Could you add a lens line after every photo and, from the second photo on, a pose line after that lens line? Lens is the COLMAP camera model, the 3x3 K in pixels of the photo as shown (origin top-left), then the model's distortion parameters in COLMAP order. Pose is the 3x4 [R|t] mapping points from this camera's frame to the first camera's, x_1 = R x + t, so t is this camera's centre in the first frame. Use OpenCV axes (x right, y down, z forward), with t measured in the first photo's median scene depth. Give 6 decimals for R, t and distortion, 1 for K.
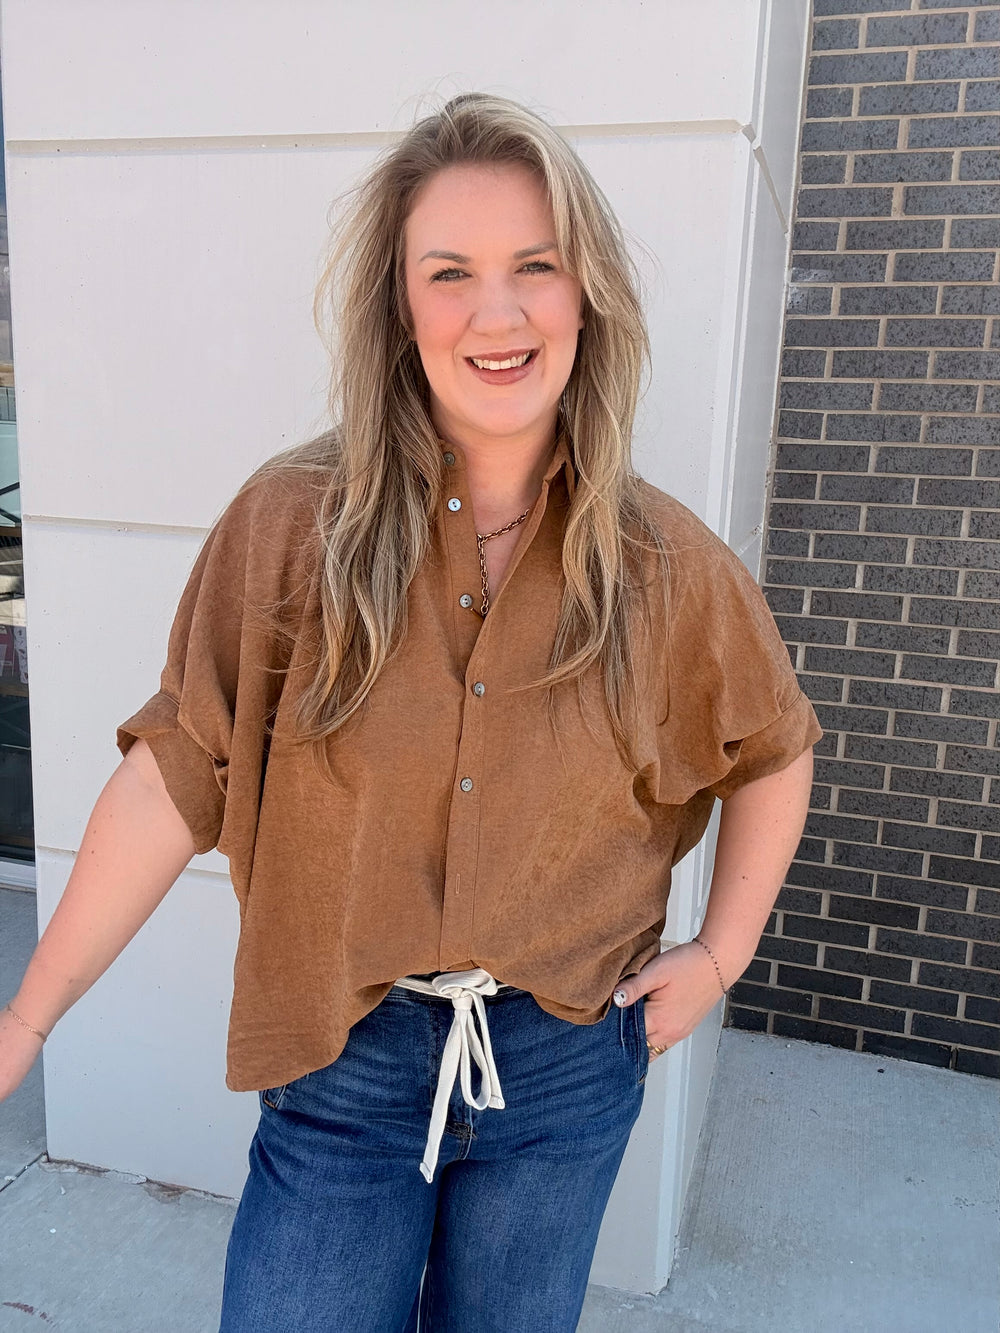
lens RADIAL K [[1173.4, 0, 500.0], [0, 1173.4, 666.5], [0, 0, 1]] dist [0.112585, -0.175001]
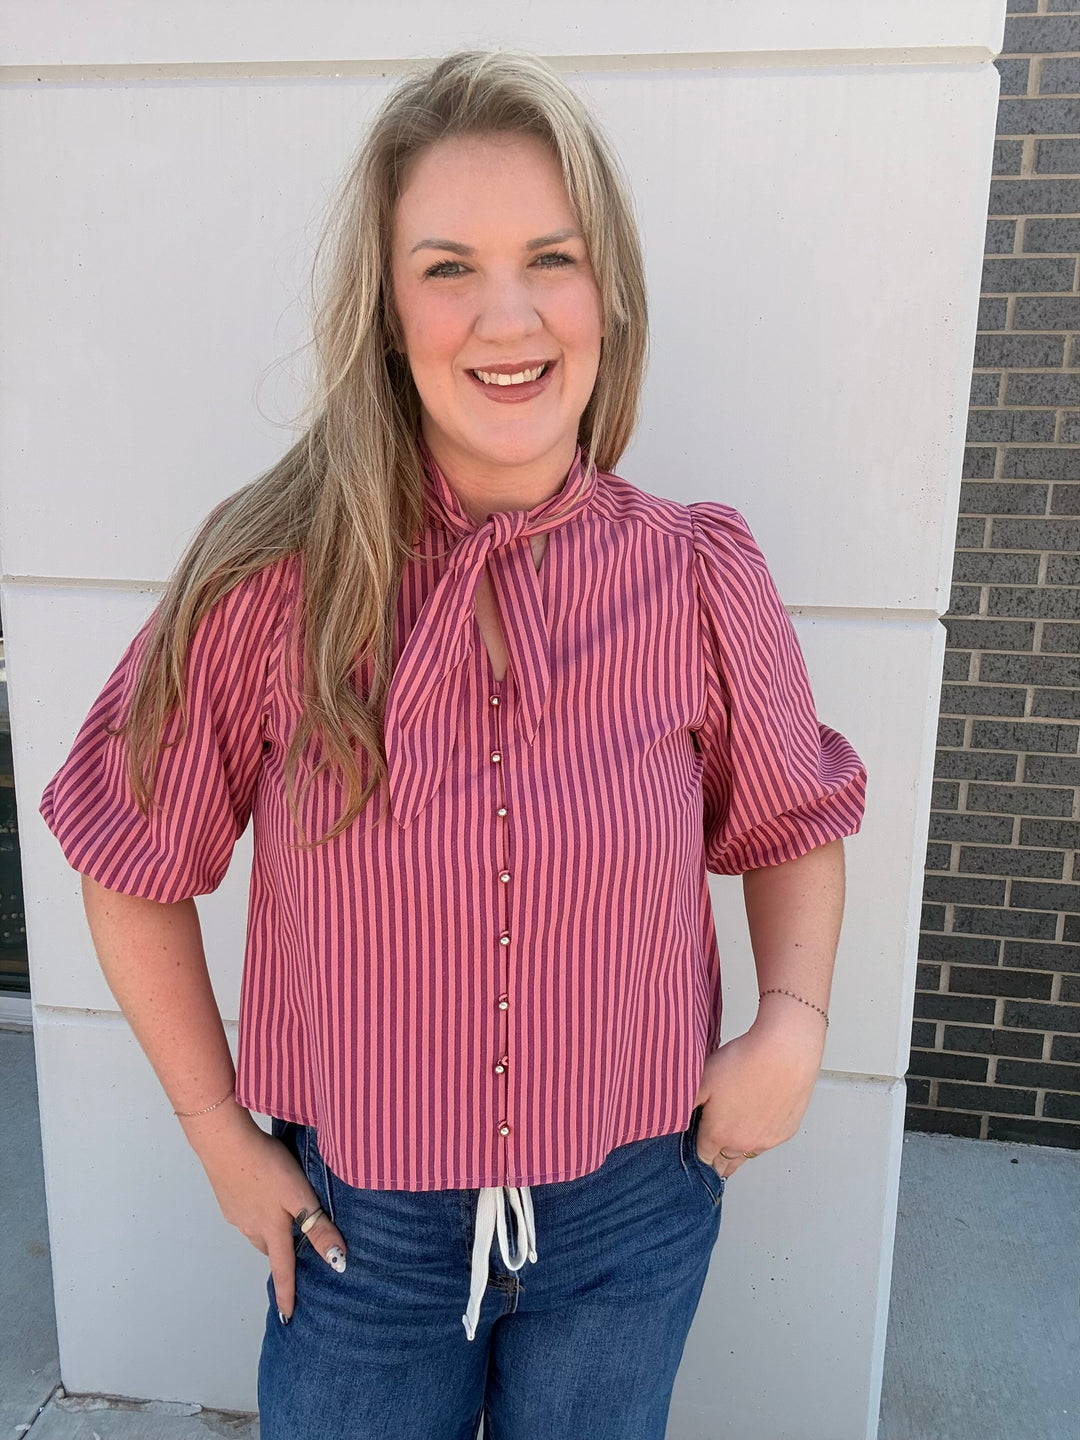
lens RADIAL K [[1273.5, 0, 540.0], [0, 1273.5, 720.0], [0, 0, 1]] dist [0.080791, -0.115591]
pose [[0.989769, -0.052592, 0.132635, -0.145011], [0.047823, 0.998098, 0.038891, -0.041979], [-0.134428, -0.032150, 0.990402, 0.122460]]
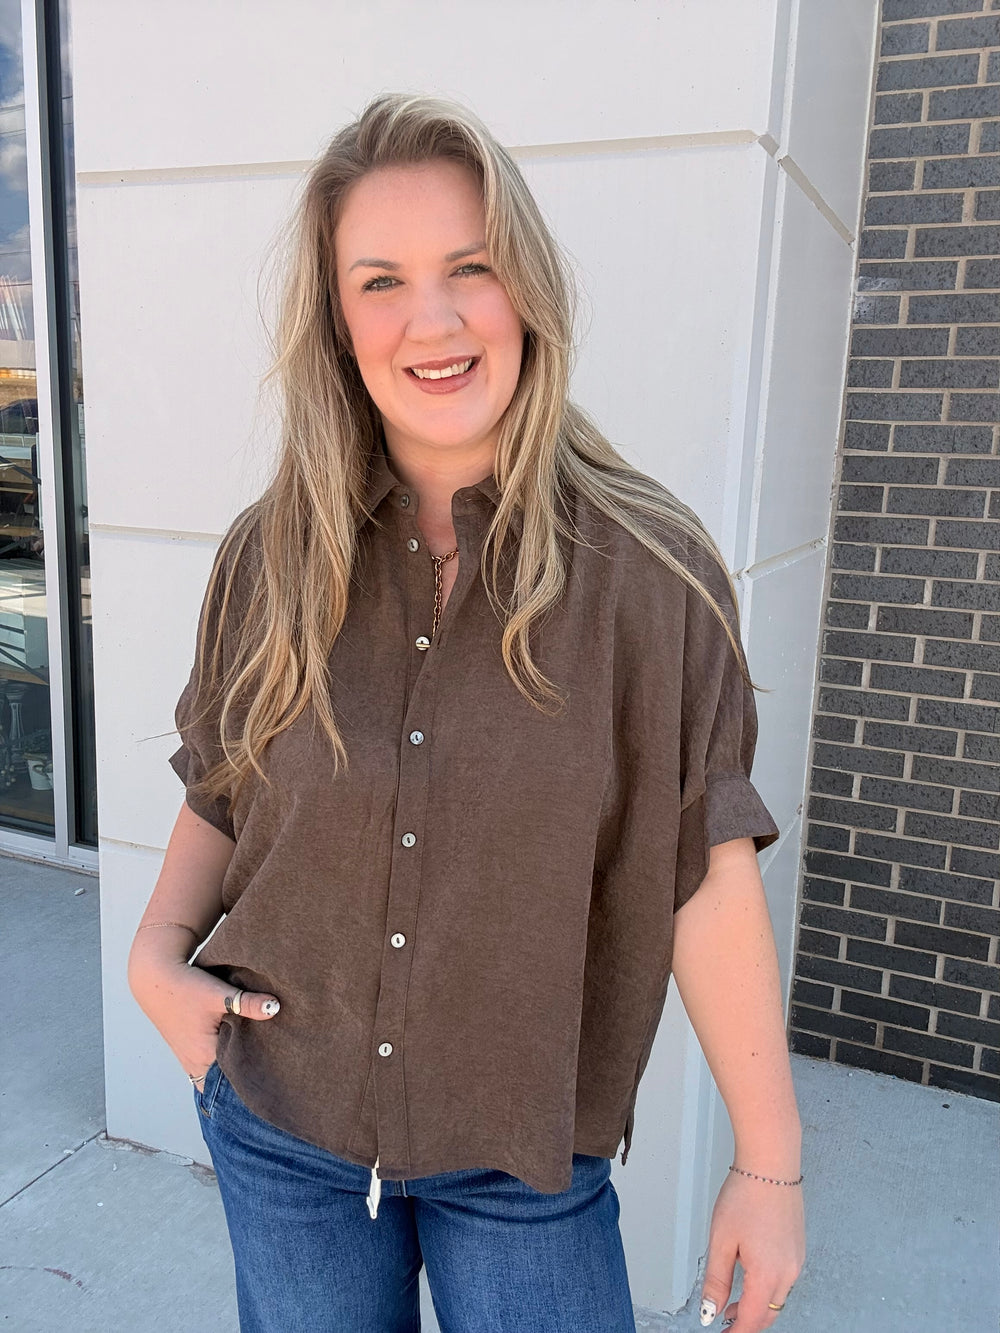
lens RADIAL K [[1169.0, 0, 500.0], [0, 1169.0, 666.5], [0, 0, 1]] dist [0.103679, -0.151192]
pose [[0.992430, 0.020338, -0.121113, 0.075988], [-0.022041, 0.999676, -0.012741, 0.004962], [0.120815, 0.015314, 0.992557, -0.001196]]
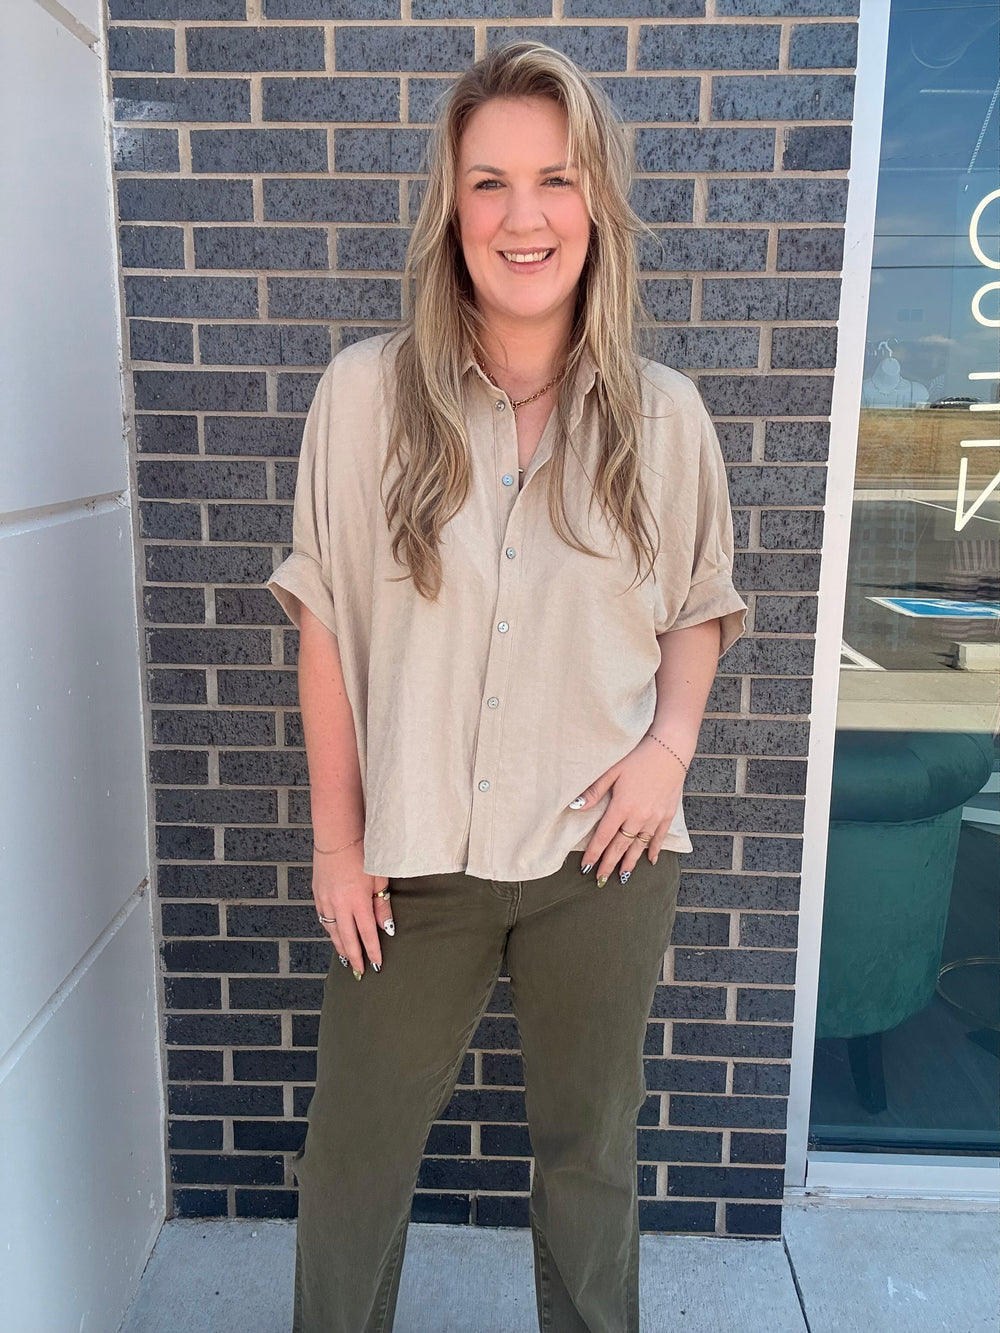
lens RADIAL K [[1169.0, 0, 500.0], [0, 1169.0, 666.5], [0, 0, 1]] dist [0.103679, -0.151192]
pose [[0.961401, -0.085747, 0.261448, 0.249239], [0.081775, 0.996310, 0.026052, -0.024453], [-0.262717, -0.003666, 0.964866, 0.311735]]
